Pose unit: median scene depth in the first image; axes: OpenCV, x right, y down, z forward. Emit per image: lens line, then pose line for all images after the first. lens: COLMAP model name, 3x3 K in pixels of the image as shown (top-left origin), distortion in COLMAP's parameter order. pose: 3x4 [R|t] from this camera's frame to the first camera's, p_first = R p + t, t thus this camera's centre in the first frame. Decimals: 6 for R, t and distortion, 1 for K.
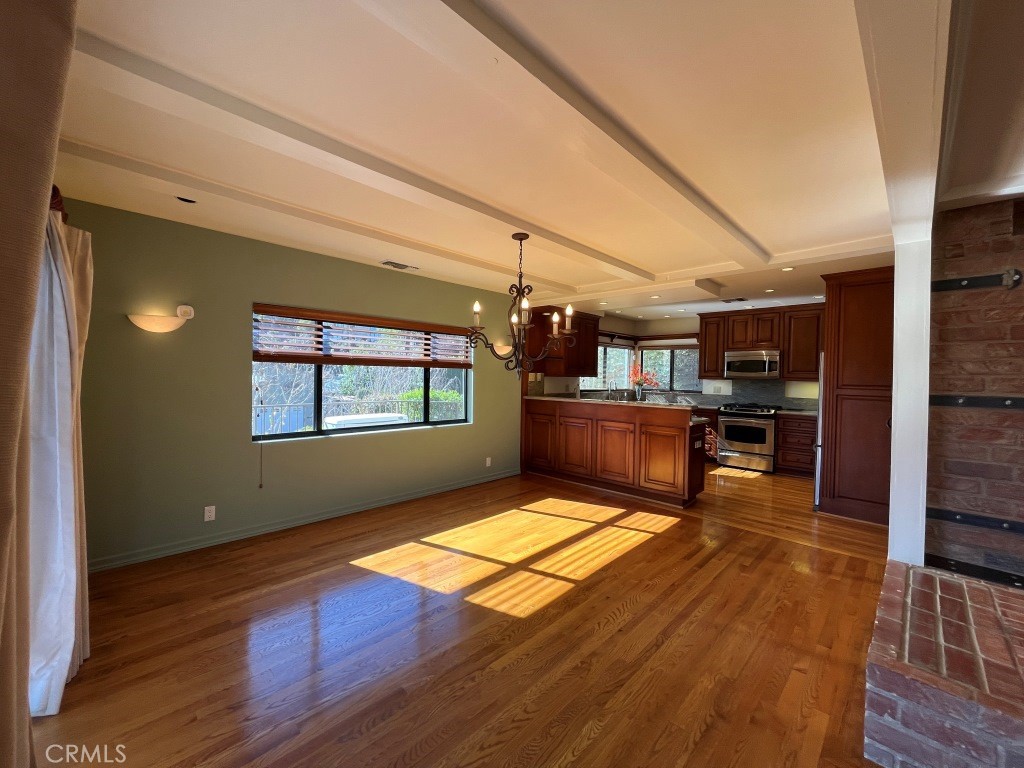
lens RADIAL K [[413.6, 0, 512.7], [0, 413.6, 383.3], [0, 0, 1]] dist [0.000564, -0.000218]
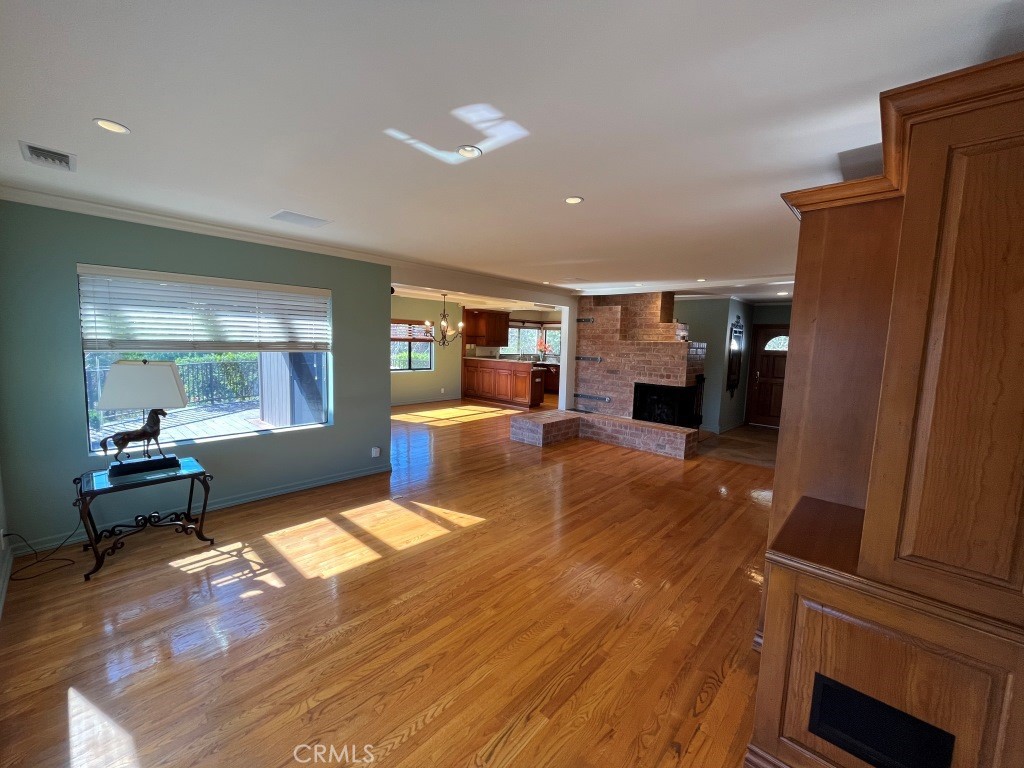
lens RADIAL K [[413.6, 0, 512.6], [0, 413.6, 382.7], [0, 0, 1]] dist [0.000564, -0.000218]
pose [[0.999560, 0.009937, 0.027949, 0.215853], [-0.012245, 0.996418, 0.083668, -0.013165], [-0.027018, -0.083974, 0.996102, -0.938598]]
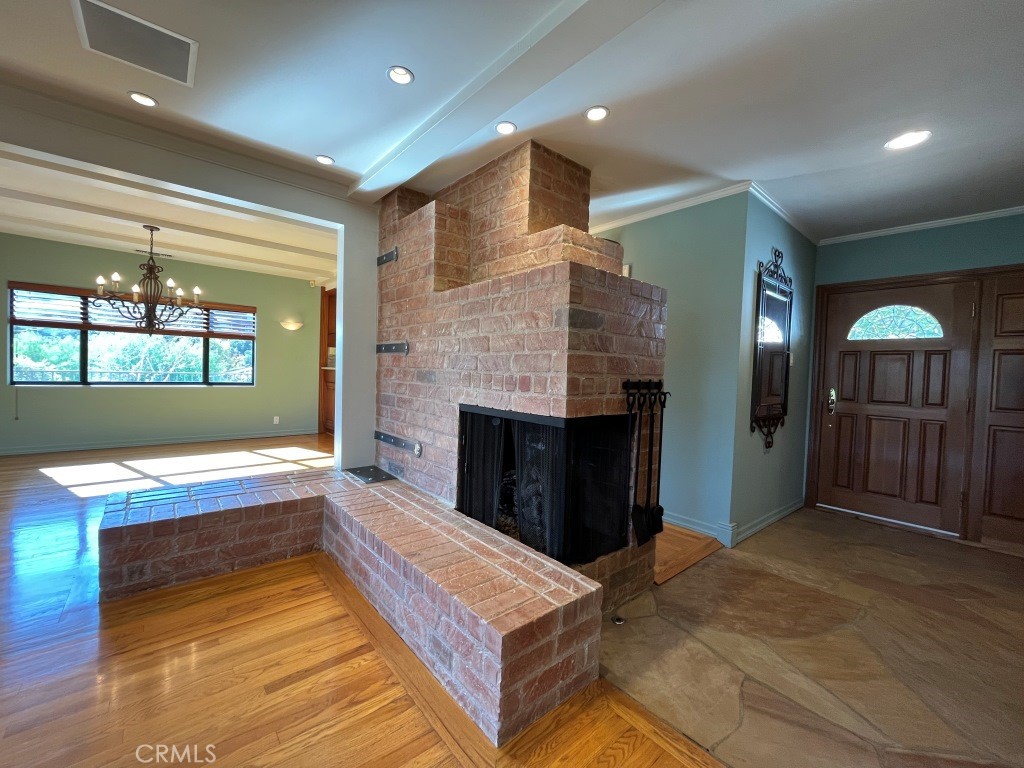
lens RADIAL K [[413.6, 0, 509.3], [0, 413.6, 381.6], [0, 0, 1]] dist [0.000564, -0.000218]
pose [[0.995722, 0.019183, -0.090385, 0.720627], [-0.018577, 0.999799, 0.007538, 0.059172], [0.090511, -0.005827, 0.995878, -0.122621]]
